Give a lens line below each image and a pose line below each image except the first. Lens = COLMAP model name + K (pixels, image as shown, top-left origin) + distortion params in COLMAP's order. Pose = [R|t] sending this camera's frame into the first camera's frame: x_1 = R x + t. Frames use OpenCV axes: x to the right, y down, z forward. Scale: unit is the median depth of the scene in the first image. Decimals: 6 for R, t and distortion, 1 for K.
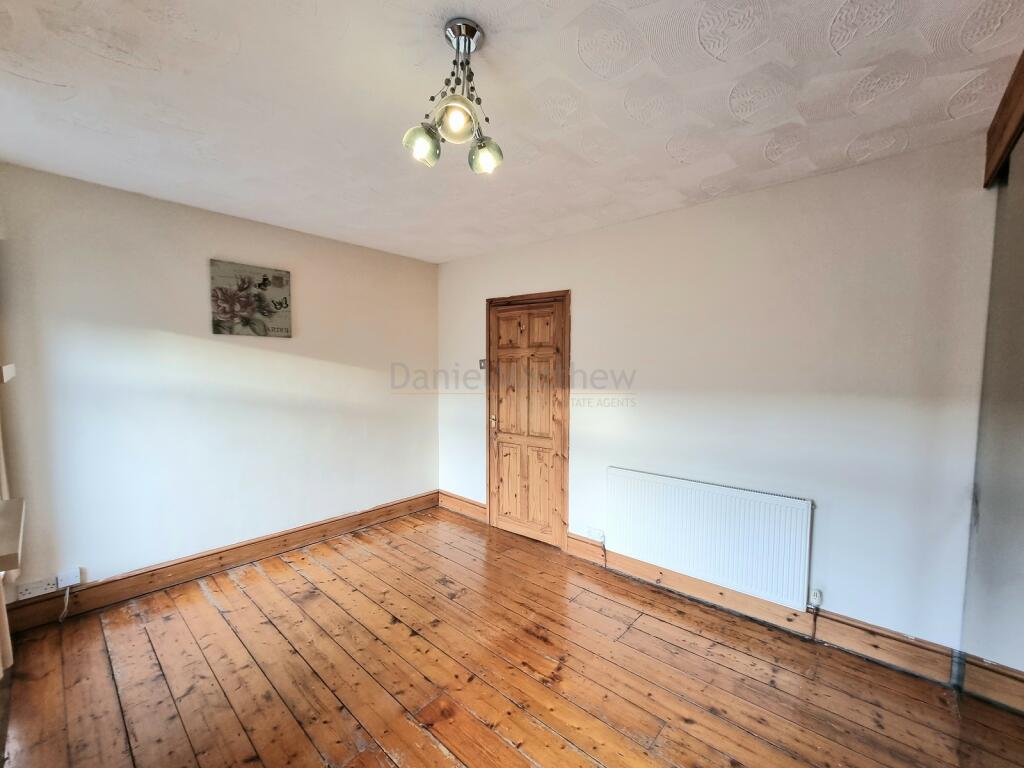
lens RADIAL K [[420.7, 0, 517.8], [0, 420.7, 395.4], [0, 0, 1]] dist [-0.002078, -0.000060]
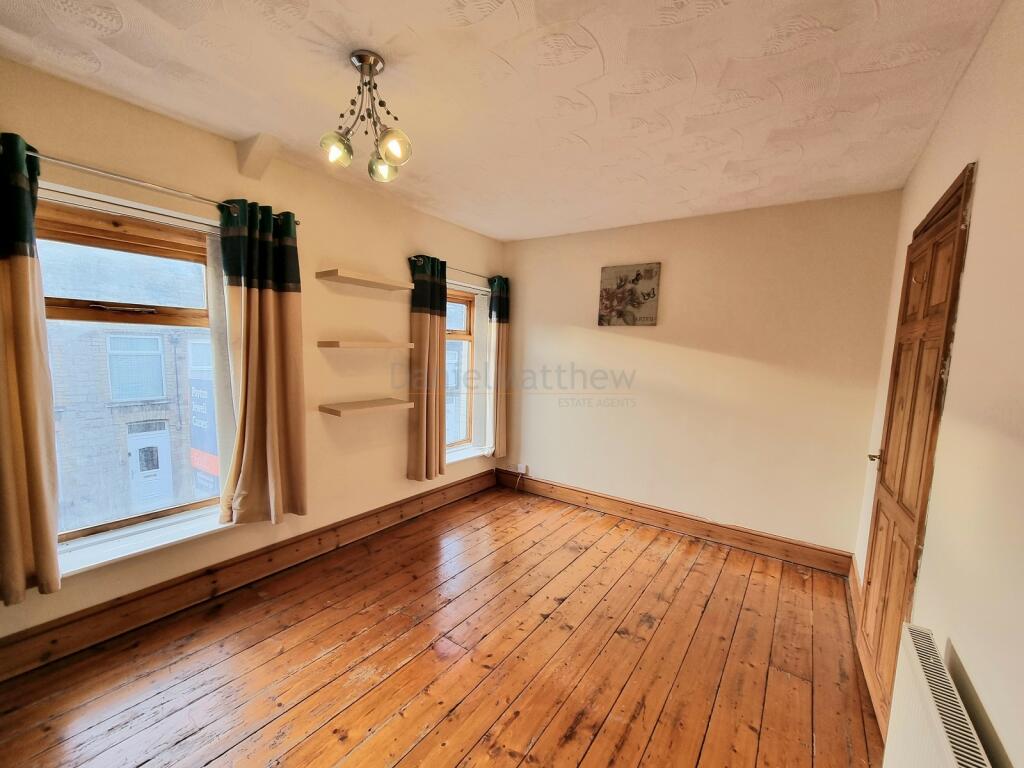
lens RADIAL K [[420.7, 0, 517.8], [0, 420.7, 395.4], [0, 0, 1]] dist [-0.002078, -0.000060]
pose [[0.113471, 0.109036, -0.987540, 0.523013], [-0.102748, 0.989918, 0.097492, -0.034169], [0.988214, 0.090405, 0.123530, 0.590580]]
